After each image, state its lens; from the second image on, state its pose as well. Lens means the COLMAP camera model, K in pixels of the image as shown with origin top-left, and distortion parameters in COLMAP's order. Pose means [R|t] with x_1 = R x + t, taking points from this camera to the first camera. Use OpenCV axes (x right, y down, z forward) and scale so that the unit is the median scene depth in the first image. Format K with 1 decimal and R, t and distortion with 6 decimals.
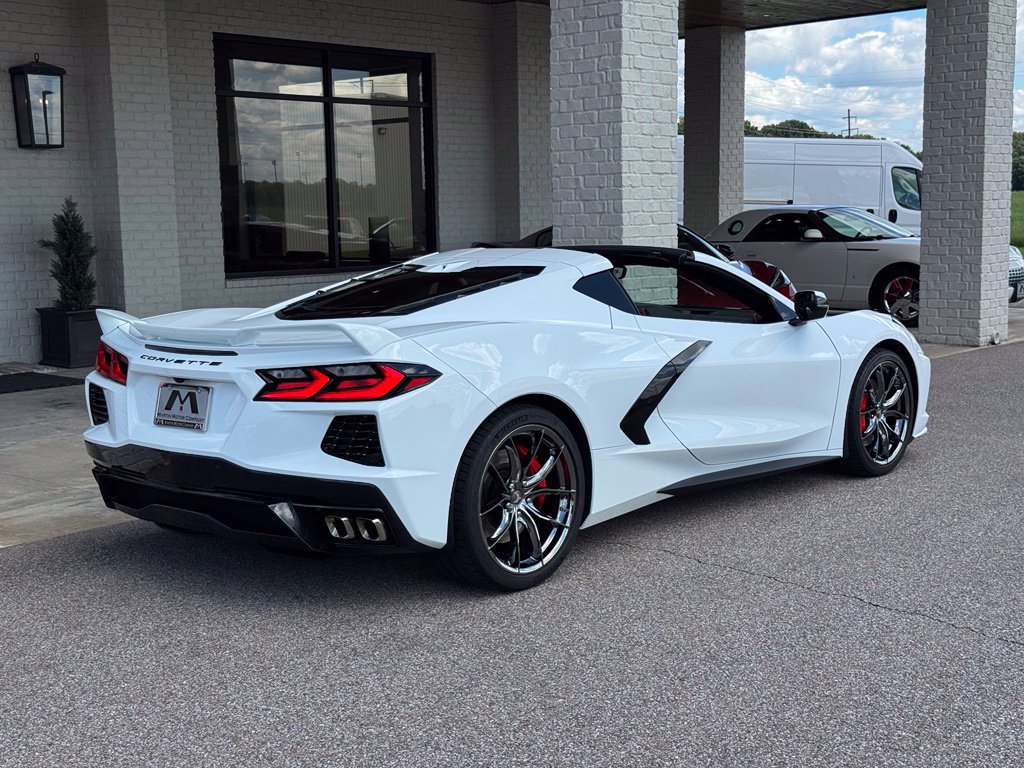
lens RADIAL K [[1423.3, 0, 512.0], [0, 1423.3, 384.0], [0, 0, 1]] dist [0.192381, -0.381700]
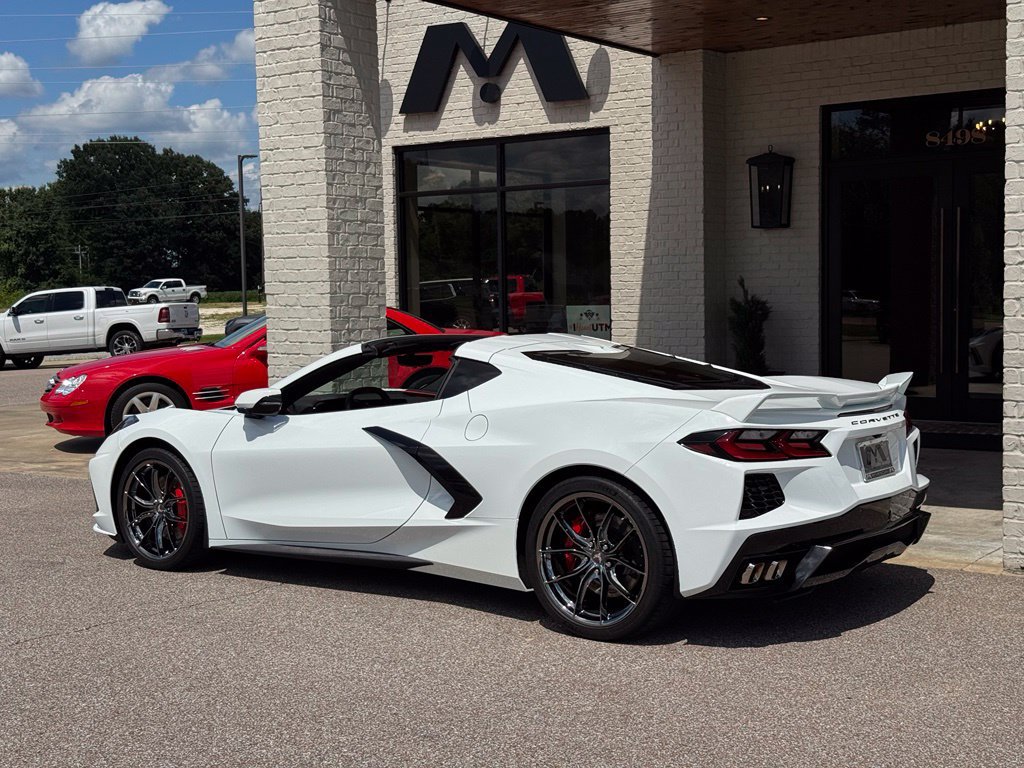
lens RADIAL K [[1423.3, 0, 512.0], [0, 1423.3, 384.0], [0, 0, 1]] dist [0.192381, -0.381700]
pose [[0.115696, 0.087843, -0.989393, 0.800187], [-0.108715, 0.991217, 0.075292, -0.104006], [0.987317, 0.098851, 0.124229, 0.647942]]
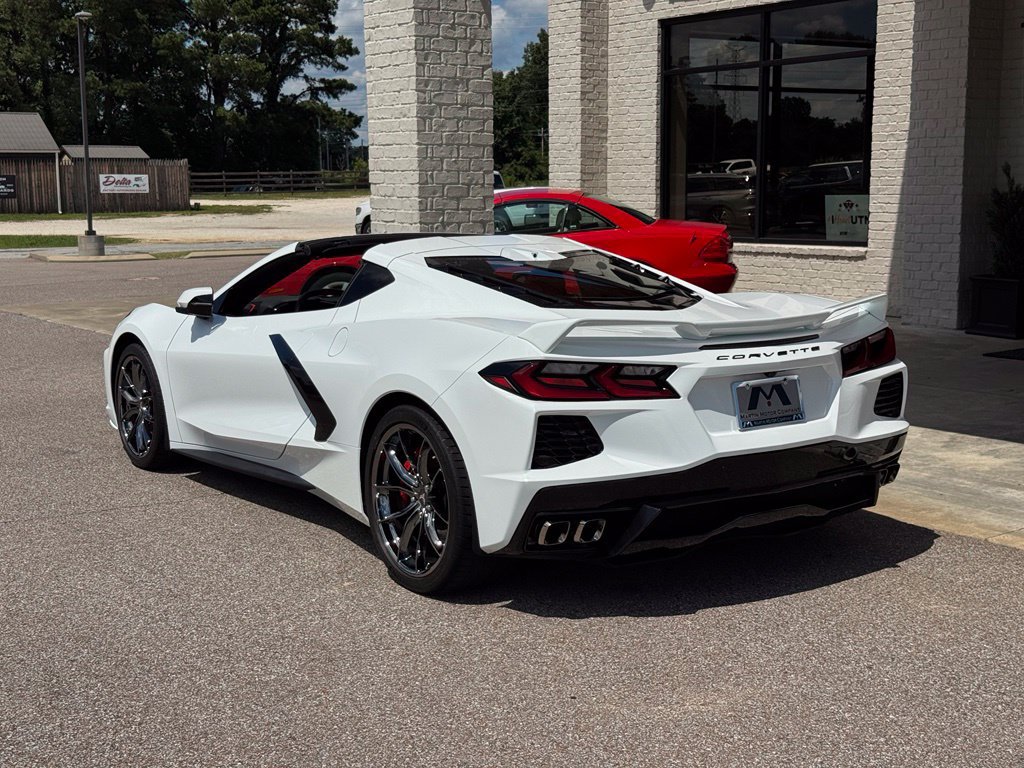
lens RADIAL K [[1423.3, 0, 512.0], [0, 1423.3, 384.0], [0, 0, 1]] dist [0.192381, -0.381700]
pose [[-0.203448, 0.165897, -0.964928, 0.702803], [-0.107276, 0.975830, 0.190390, -0.135572], [0.973191, 0.142248, -0.180734, 0.896122]]
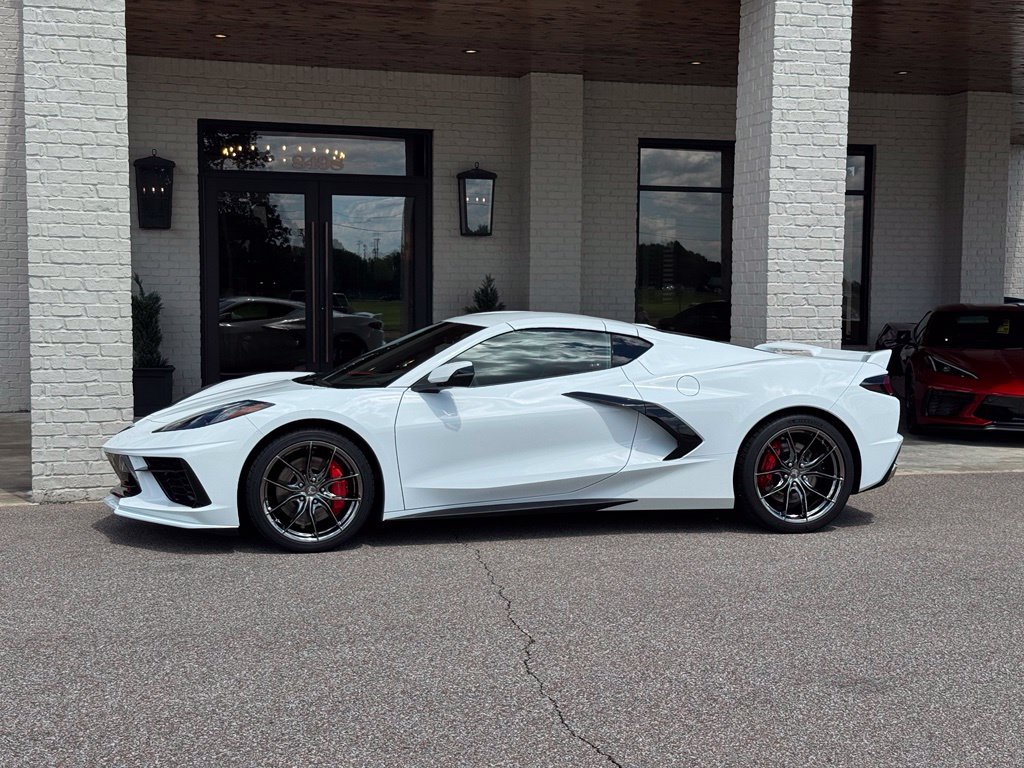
lens RADIAL K [[1423.3, 0, 512.0], [0, 1423.3, 384.0], [0, 0, 1]] dist [0.192381, -0.381700]
pose [[0.852371, 0.060321, -0.519447, 0.491137], [-0.088631, 0.995618, -0.029820, 0.001562], [0.515372, 0.071457, 0.853982, -0.058858]]
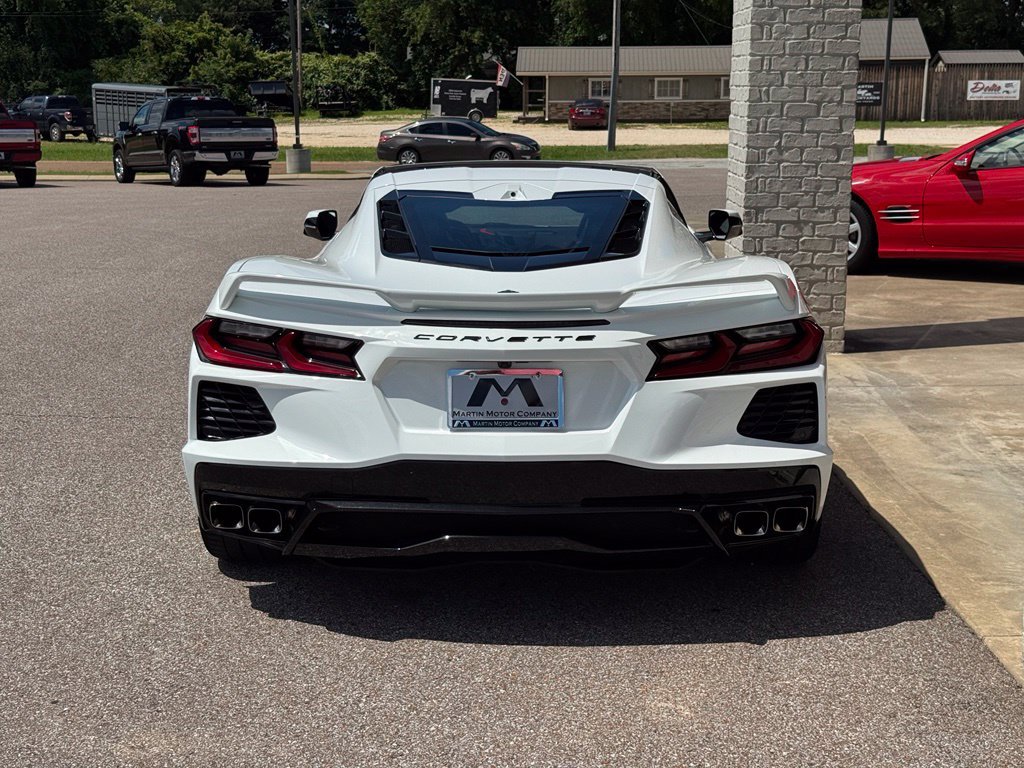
lens RADIAL K [[1423.3, 0, 512.0], [0, 1423.3, 384.0], [0, 0, 1]] dist [0.192381, -0.381700]
pose [[-0.734322, 0.161381, -0.659339, 0.446873], [-0.065425, 0.949979, 0.305383, -0.168522], [0.675641, 0.267386, -0.687032, 1.174152]]
